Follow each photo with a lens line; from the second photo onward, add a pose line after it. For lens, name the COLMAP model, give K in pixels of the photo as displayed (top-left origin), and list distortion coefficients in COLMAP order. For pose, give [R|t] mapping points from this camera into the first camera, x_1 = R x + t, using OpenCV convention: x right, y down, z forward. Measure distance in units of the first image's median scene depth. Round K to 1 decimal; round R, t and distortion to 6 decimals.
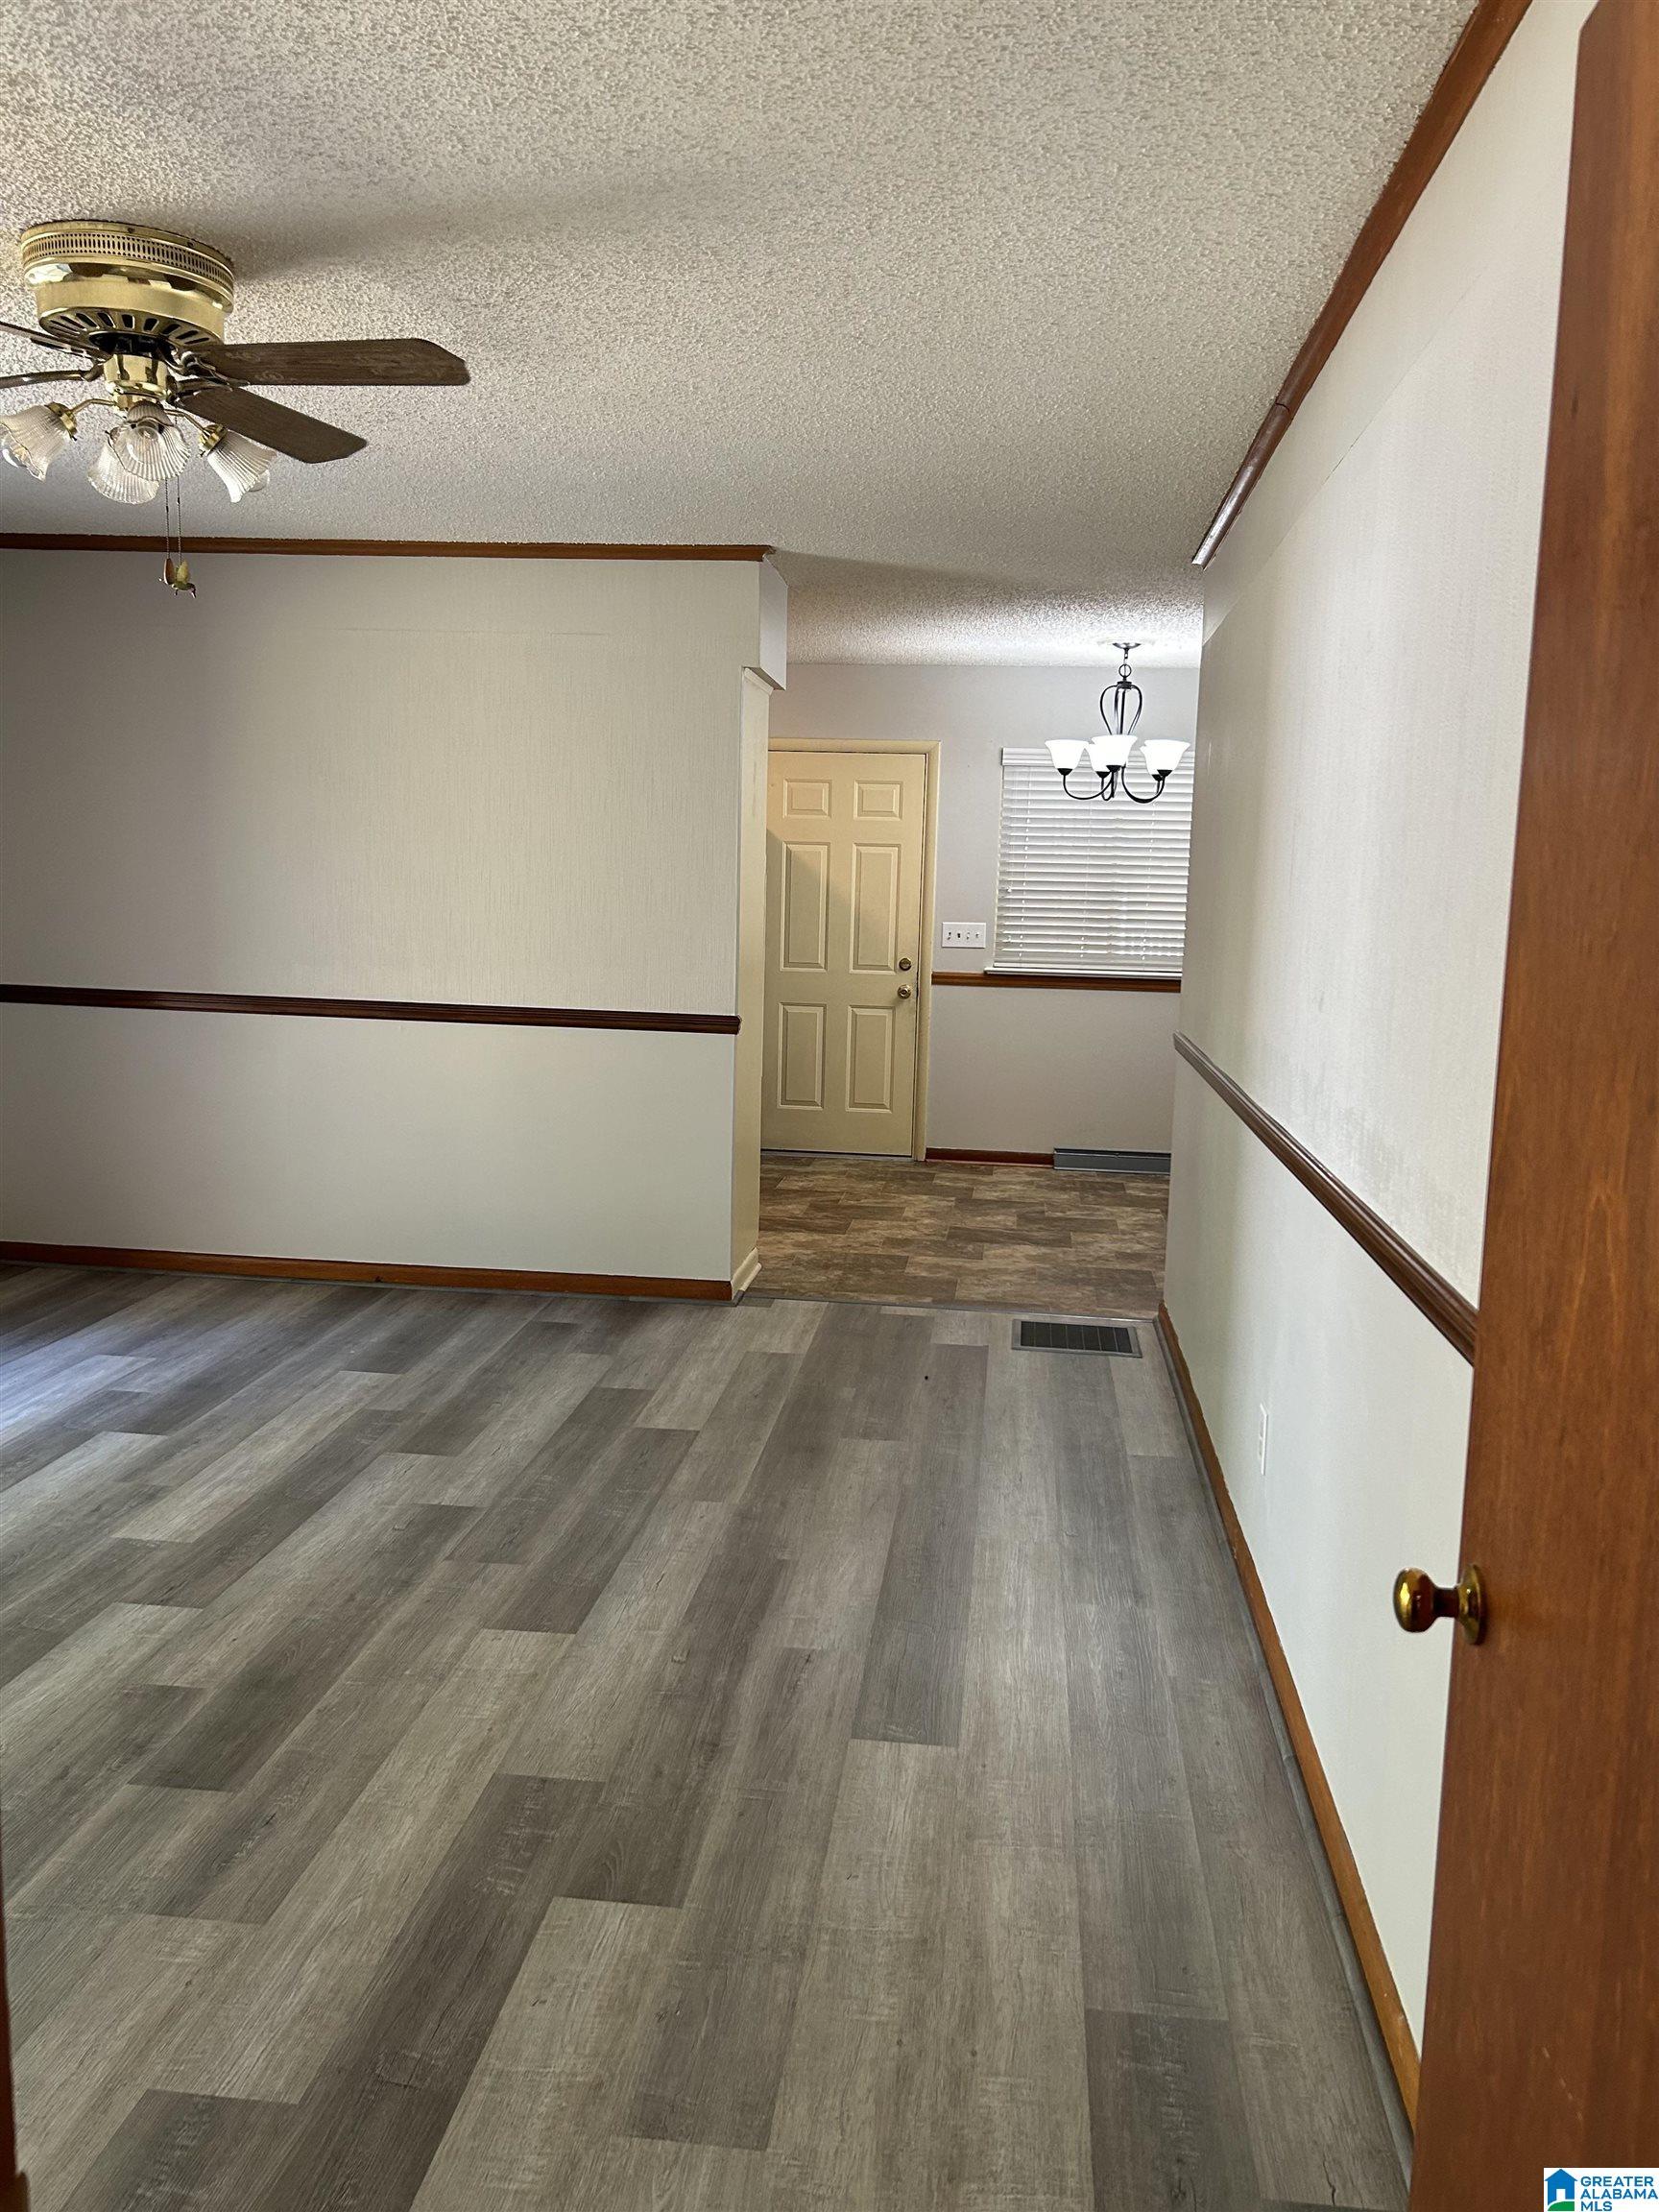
lens RADIAL K [[1674.9, 0, 829.7], [0, 1674.9, 1109.5], [0, 0, 1]] dist [0.024373, -0.026042]
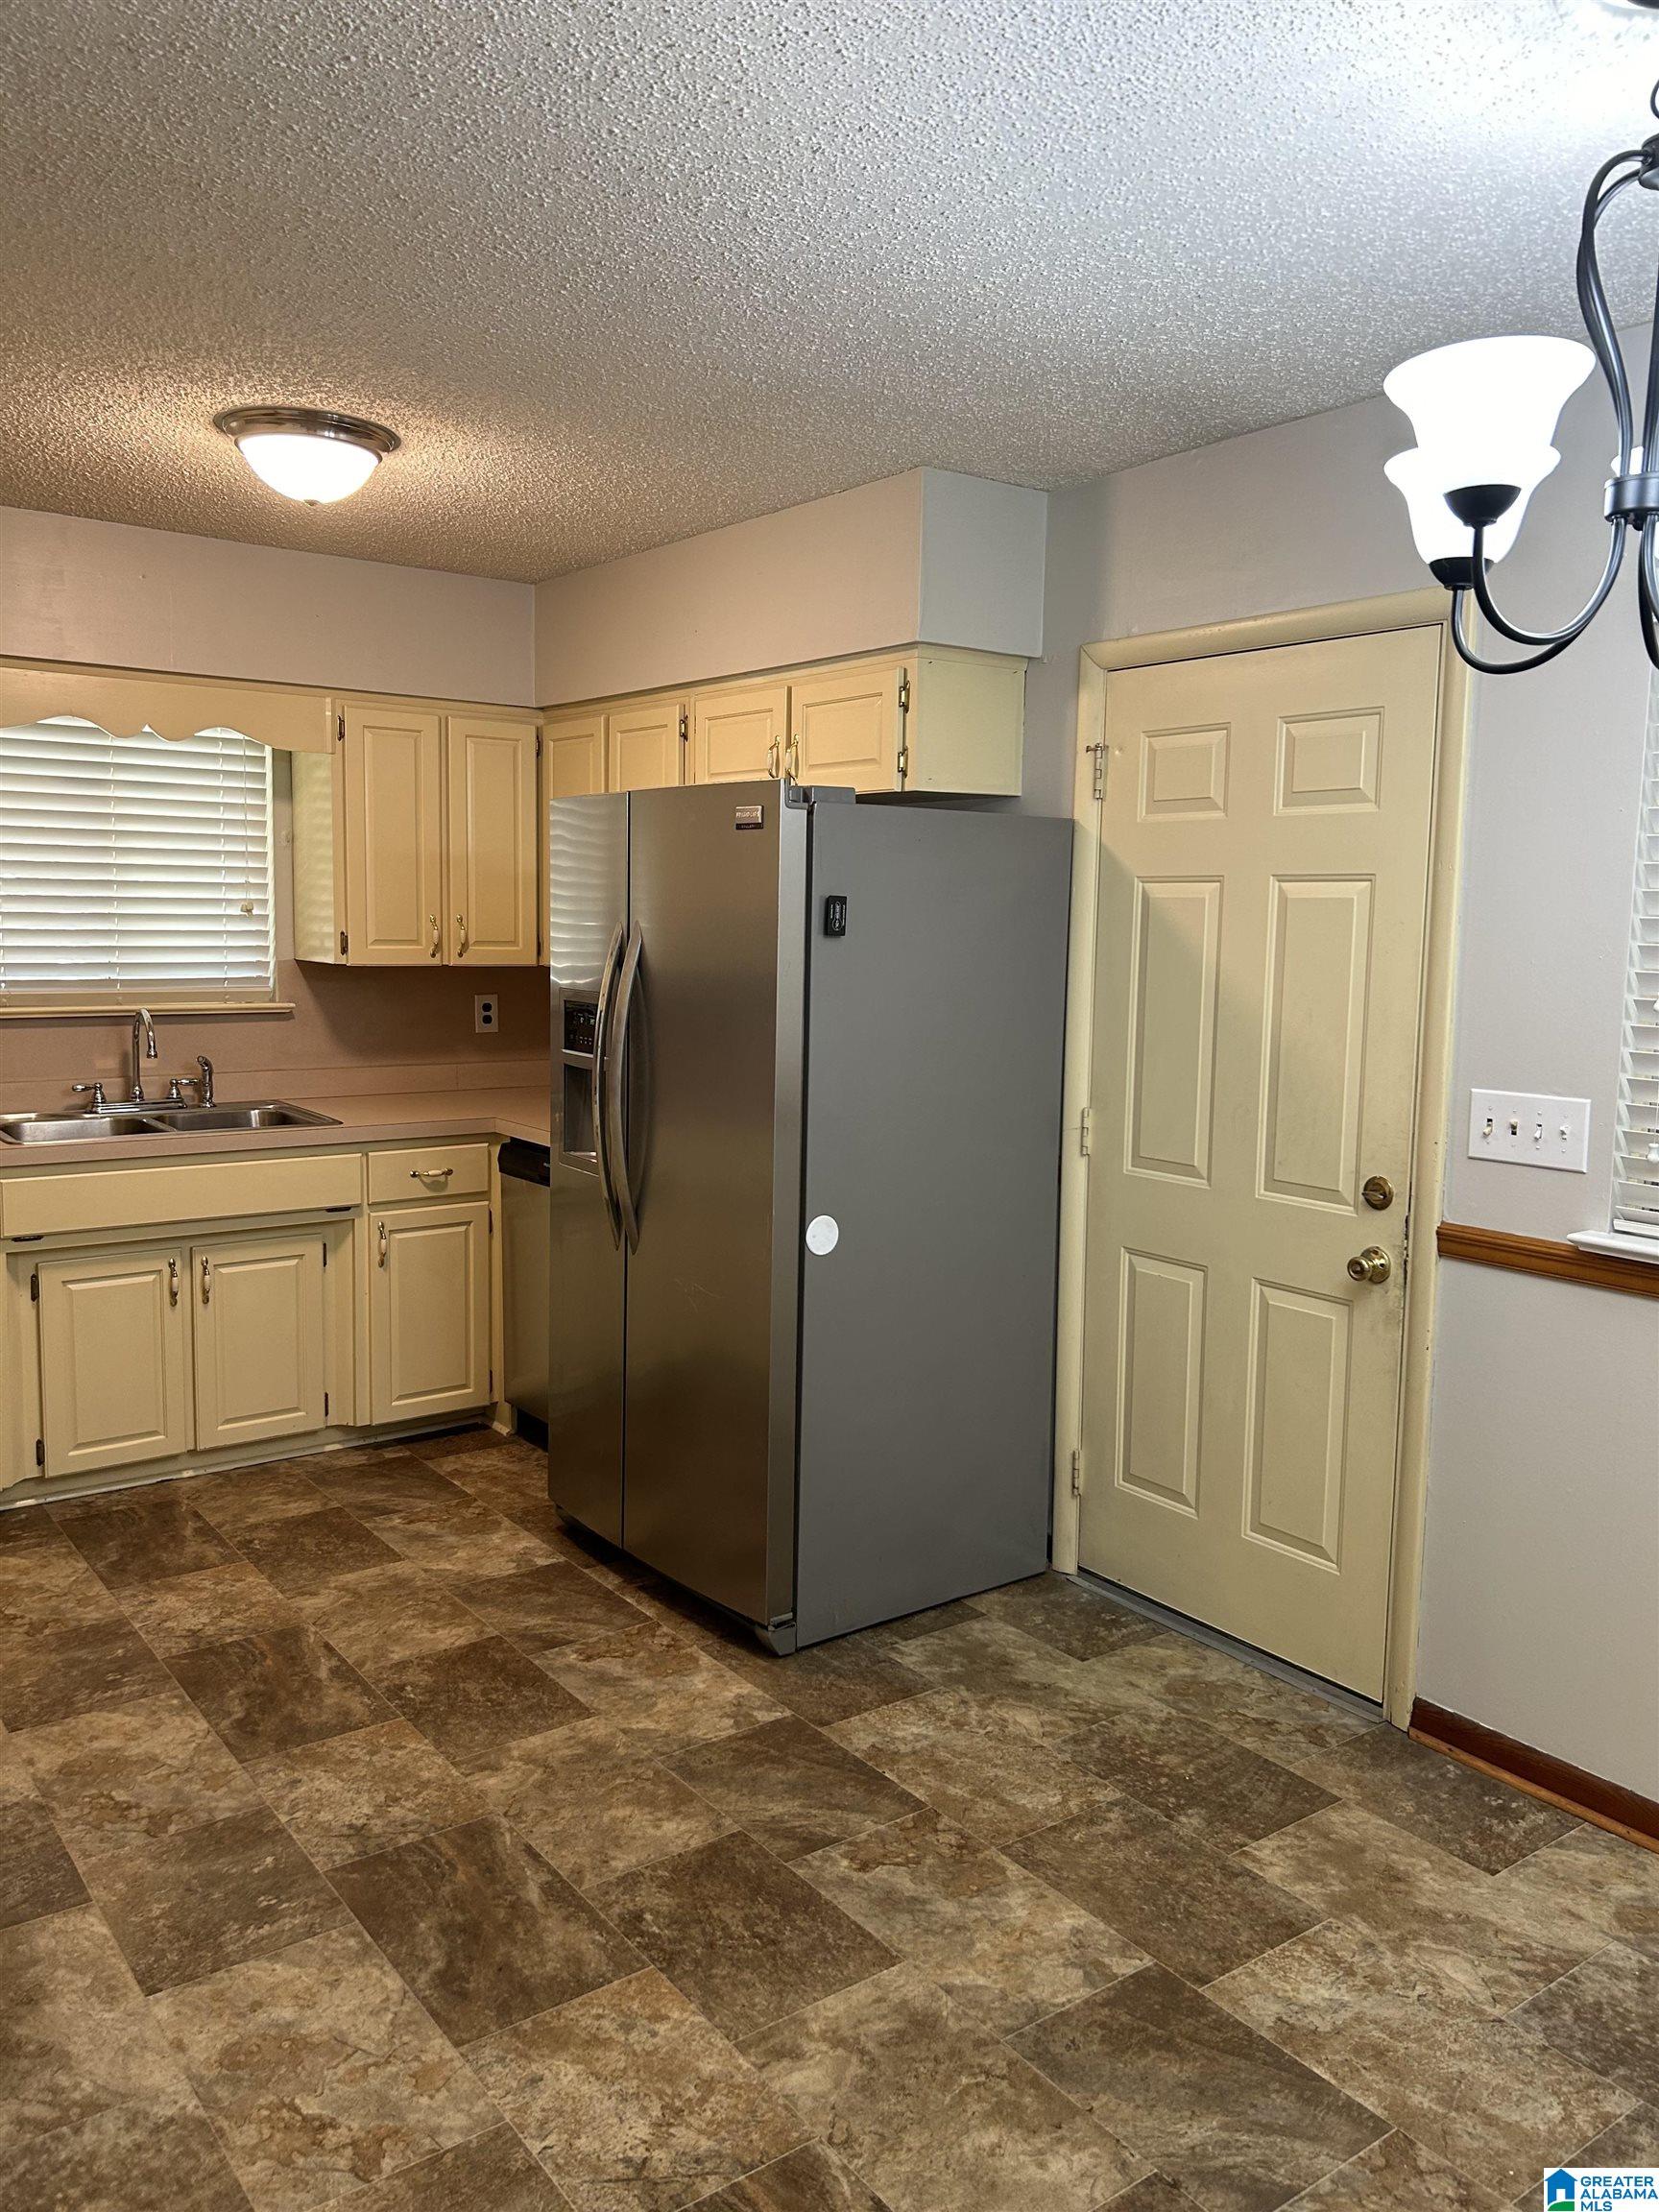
lens RADIAL K [[1674.9, 0, 813.4], [0, 1674.9, 1070.4], [0, 0, 1]] dist [0.024373, -0.026042]
pose [[0.682174, 0.057905, -0.728893, 0.462024], [-0.099474, 0.994941, -0.014057, -0.192403], [0.724392, 0.082095, 0.684483, 1.301659]]
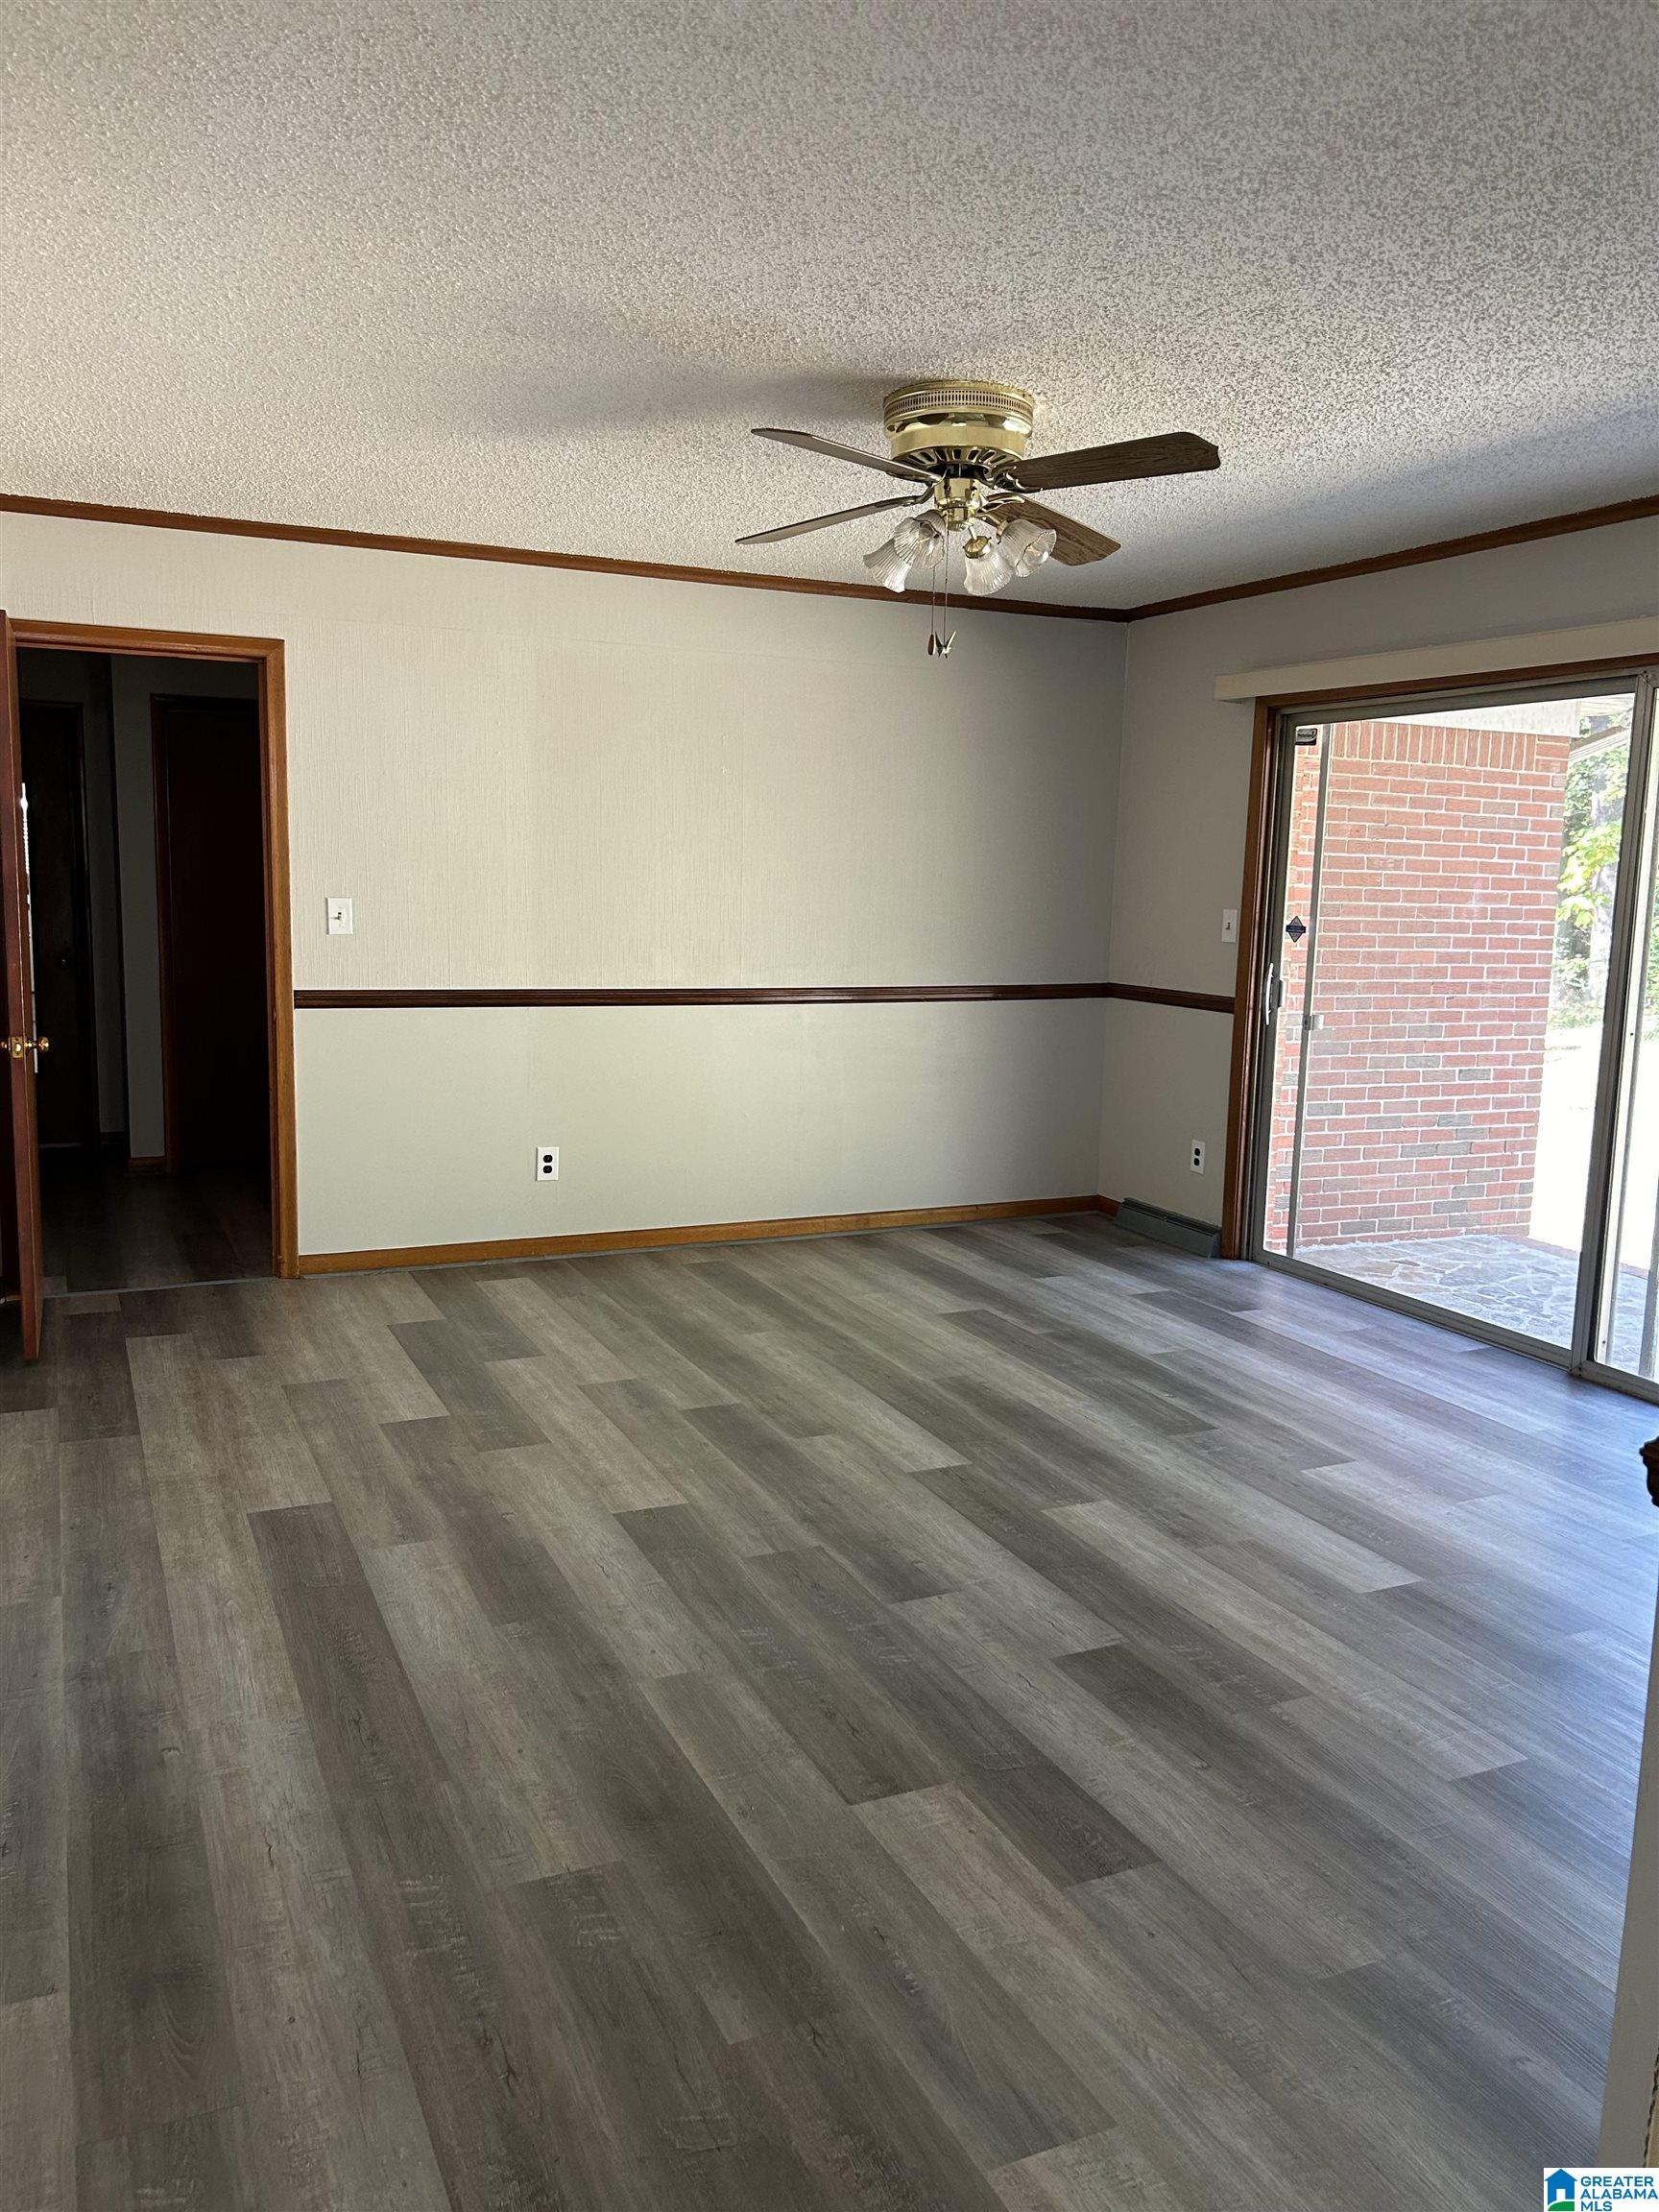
lens RADIAL K [[1674.9, 0, 827.0], [0, 1674.9, 1105.1], [0, 0, 1]] dist [0.024373, -0.026042]
pose [[-0.853537, 0.026544, -0.520356, 0.243531], [-0.118903, 0.962425, 0.244132, -0.200741], [0.507283, 0.270248, -0.818309, 1.483507]]
